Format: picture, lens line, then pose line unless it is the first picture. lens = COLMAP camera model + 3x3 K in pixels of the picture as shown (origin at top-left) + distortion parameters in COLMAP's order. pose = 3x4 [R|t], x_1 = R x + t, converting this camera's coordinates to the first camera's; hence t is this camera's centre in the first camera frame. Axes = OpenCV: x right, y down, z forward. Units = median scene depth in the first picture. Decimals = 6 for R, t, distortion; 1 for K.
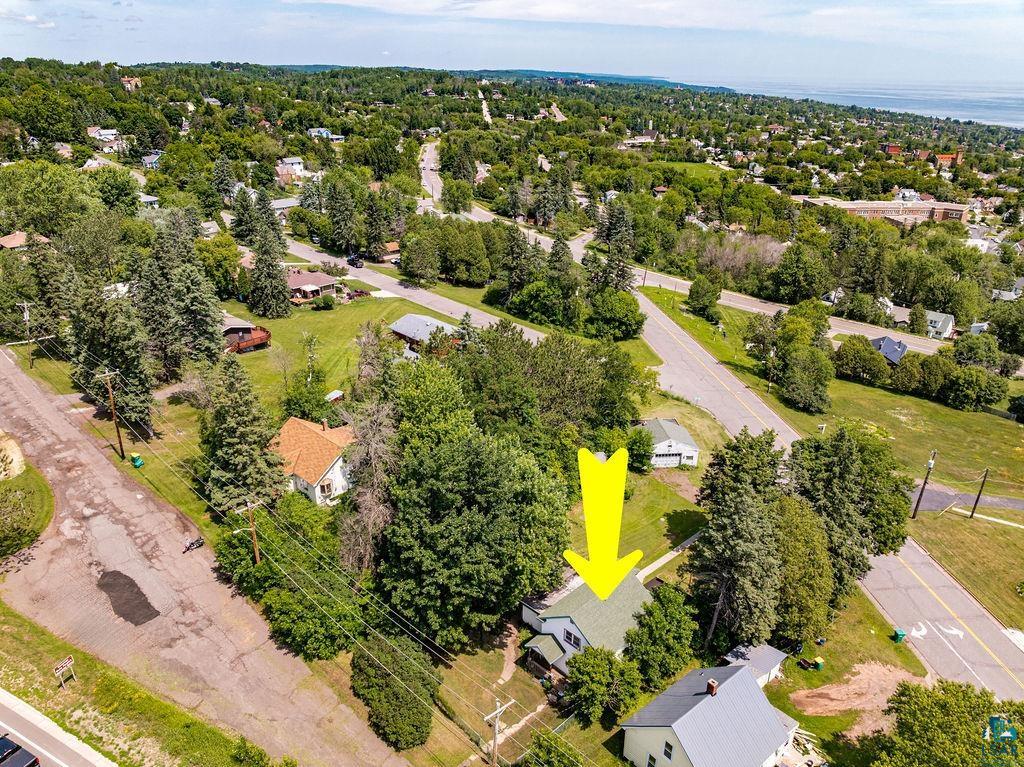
lens RADIAL K [[728.1, 0, 515.9], [0, 728.1, 384.9], [0, 0, 1]] dist [-0.049880, 0.028028]
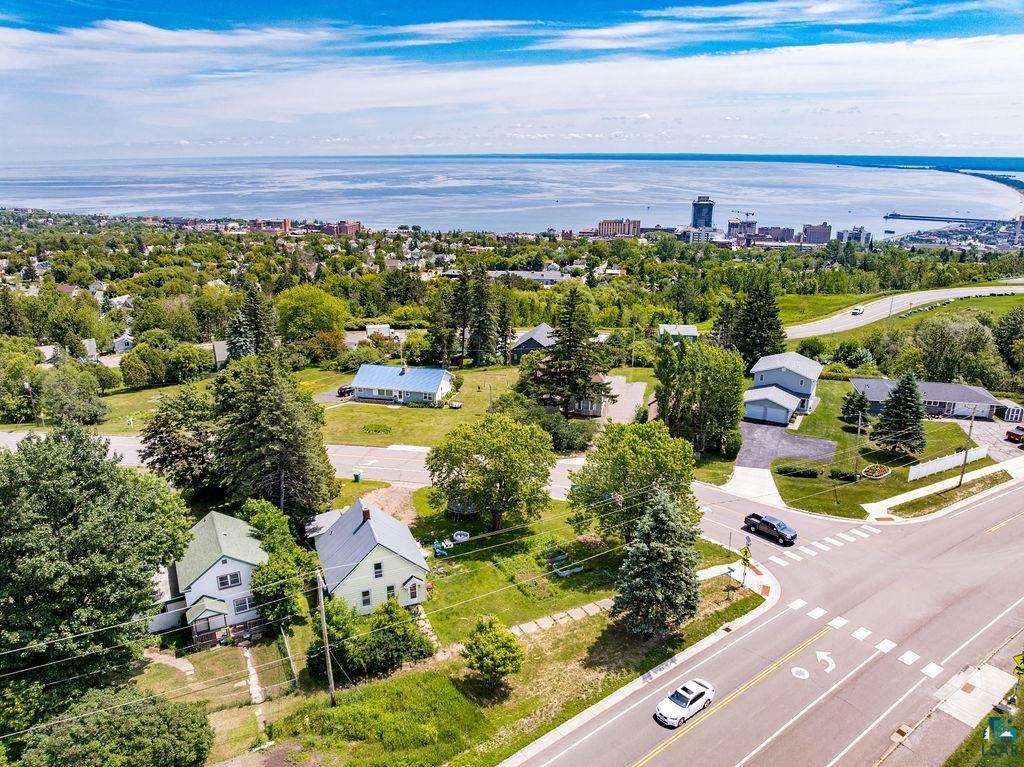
lens RADIAL K [[722.8, 0, 512.0], [0, 722.8, 383.5], [0, 0, 1]] dist [-0.032109, 0.006816]
pose [[0.311886, -0.300944, 0.901199, -0.162141], [0.390316, 0.905362, 0.167254, 0.026800], [-0.866245, 0.299588, 0.399833, 0.055591]]
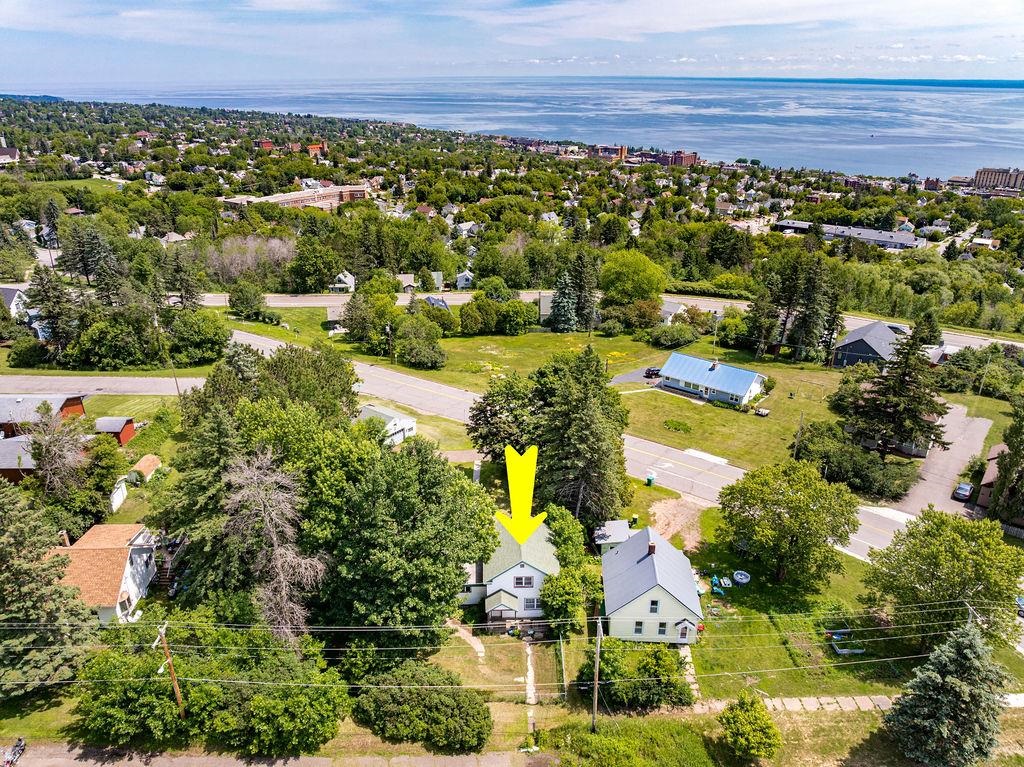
lens RADIAL K [[728.1, 0, 515.9], [0, 728.1, 384.9], [0, 0, 1]] dist [-0.049880, 0.028028]
pose [[0.686199, -0.294572, 0.665100, -0.157609], [0.296735, 0.948156, 0.113790, -0.017183], [-0.664138, 0.119276, 0.738034, 0.042119]]
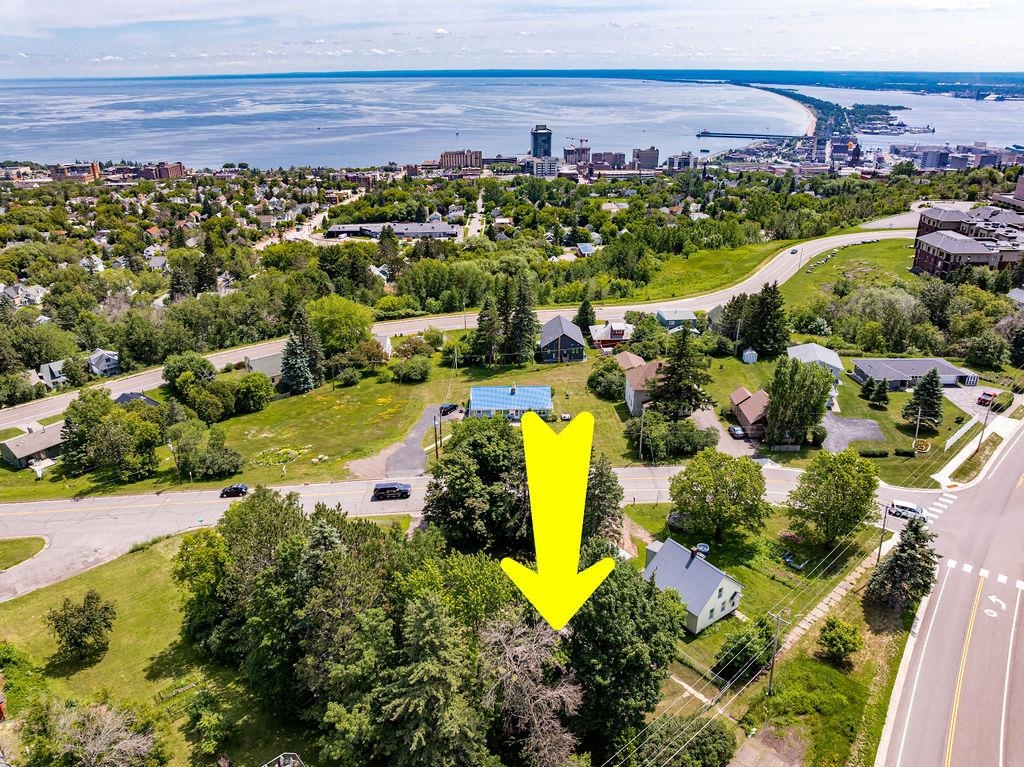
lens RADIAL K [[728.1, 0, 515.9], [0, 728.1, 384.9], [0, 0, 1]] dist [-0.049880, 0.028028]
pose [[0.073372, -0.408292, 0.909898, -0.259871], [0.409673, 0.844166, 0.345762, -0.148920], [-0.909277, 0.347391, 0.229204, 0.203766]]
